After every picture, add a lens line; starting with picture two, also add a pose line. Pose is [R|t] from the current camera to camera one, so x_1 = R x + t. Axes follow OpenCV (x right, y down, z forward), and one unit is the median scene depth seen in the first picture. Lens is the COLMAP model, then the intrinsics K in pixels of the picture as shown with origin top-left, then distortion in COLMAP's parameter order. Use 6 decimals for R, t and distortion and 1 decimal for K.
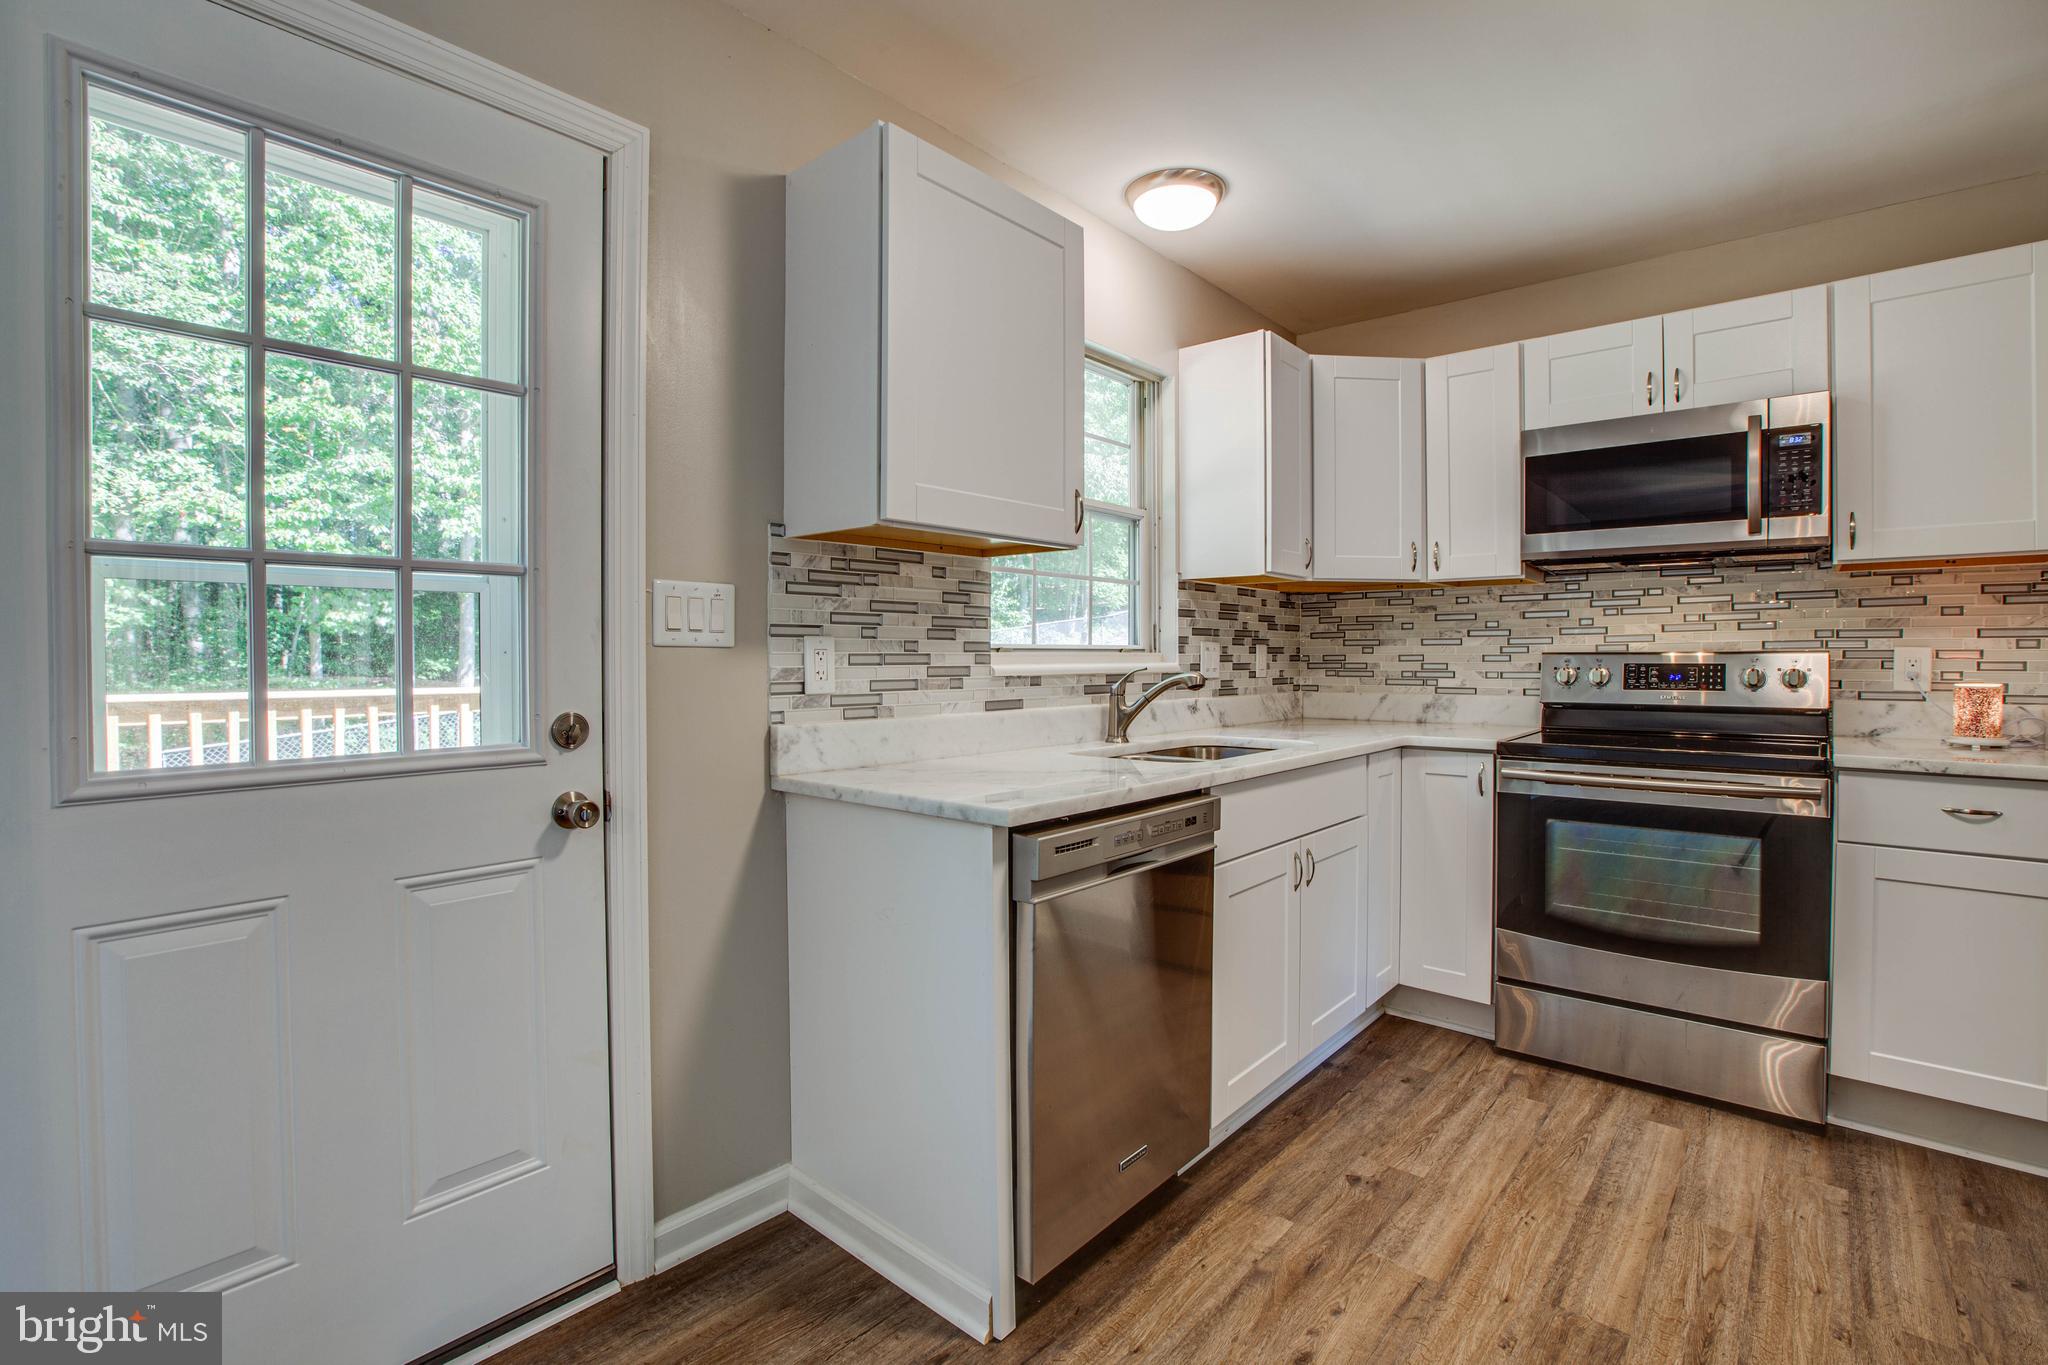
lens RADIAL K [[945.1, 0, 1063.3], [0, 945.1, 656.0], [0, 0, 1]] dist [-0.039982, 0.011913]
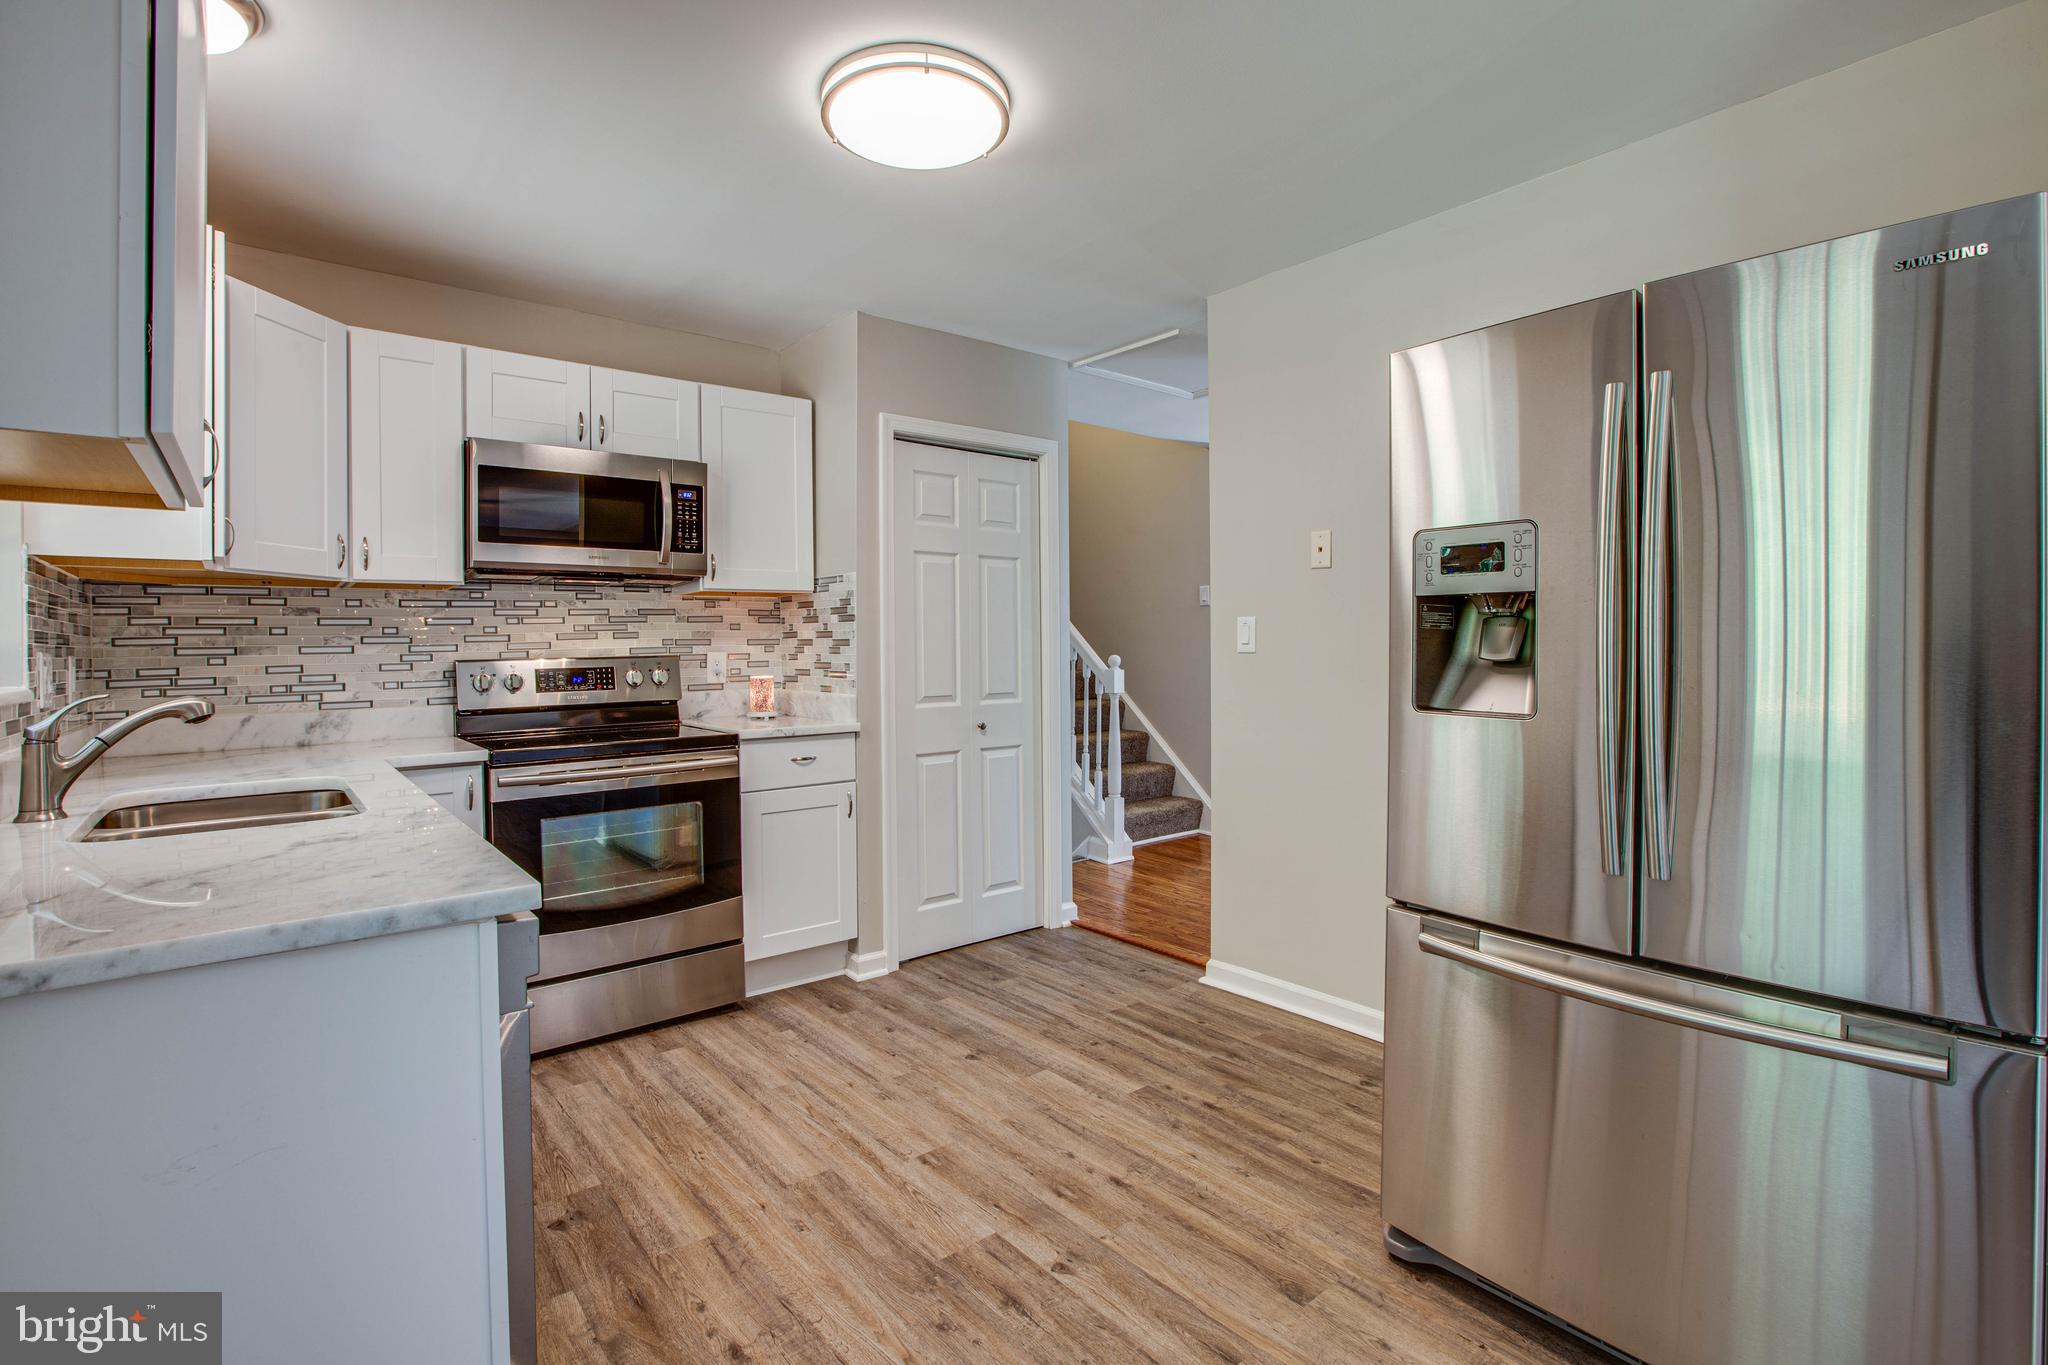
lens RADIAL K [[945.1, 0, 976.3], [0, 945.1, 645.6], [0, 0, 1]] dist [-0.039982, 0.011913]
pose [[0.212186, -0.000022, 0.977229, -0.401756], [0.016537, 0.999857, -0.003568, -0.007917], [-0.977089, 0.016917, 0.212156, 0.300583]]
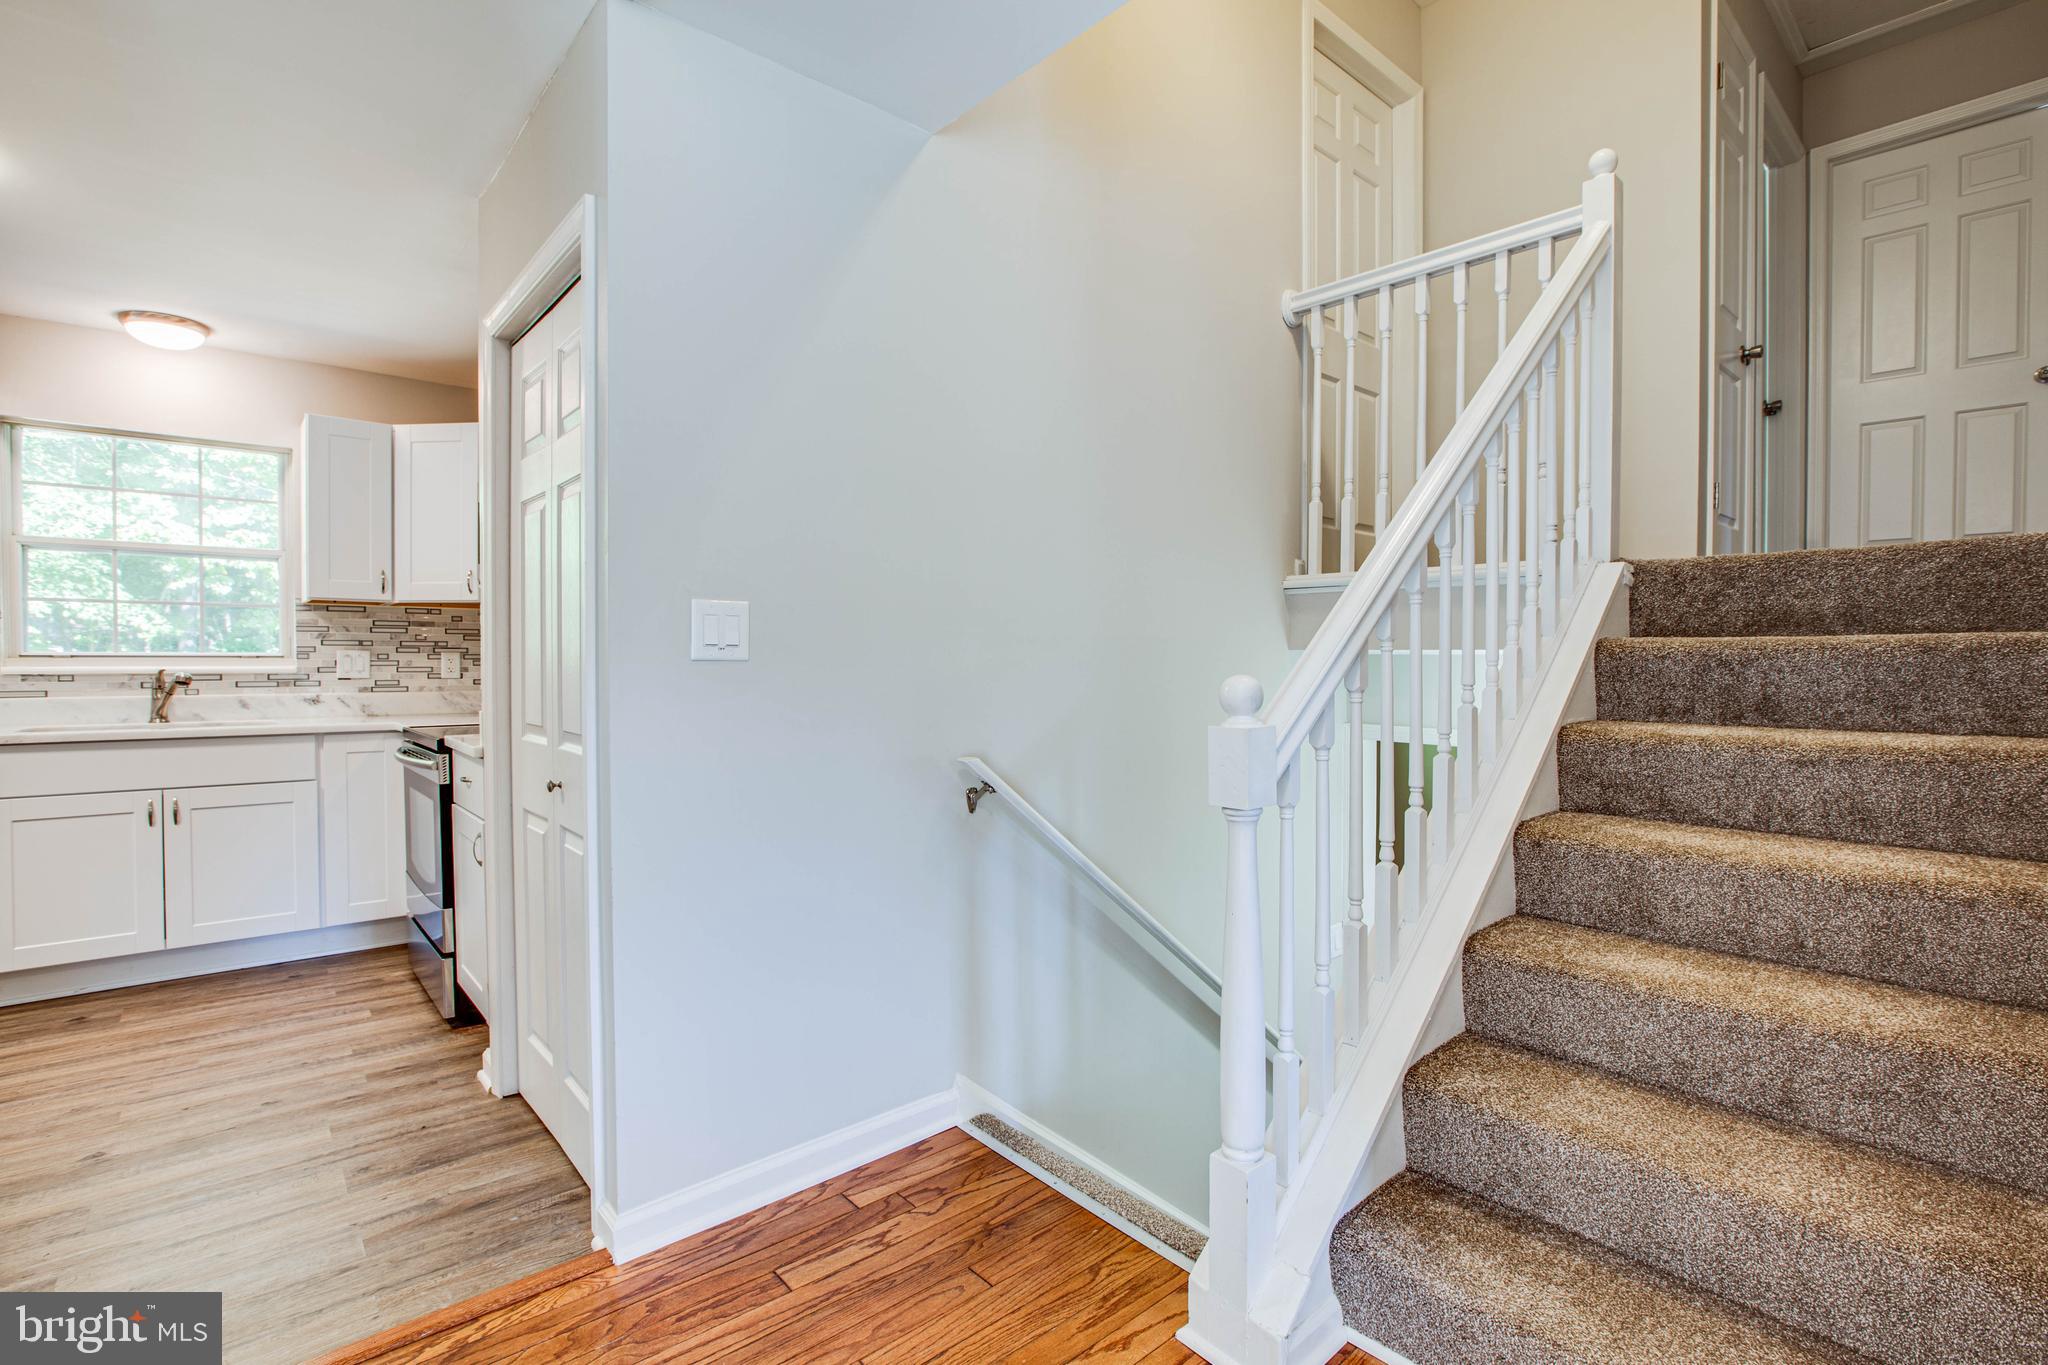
lens RADIAL K [[945.1, 0, 1069.2], [0, 945.1, 683.2], [0, 0, 1]] dist [-0.039982, 0.011913]
pose [[0.990745, 0.007779, -0.135512, 1.606331], [-0.005166, 0.999794, 0.019621, -0.000068], [0.135637, -0.018739, 0.990581, -0.156029]]
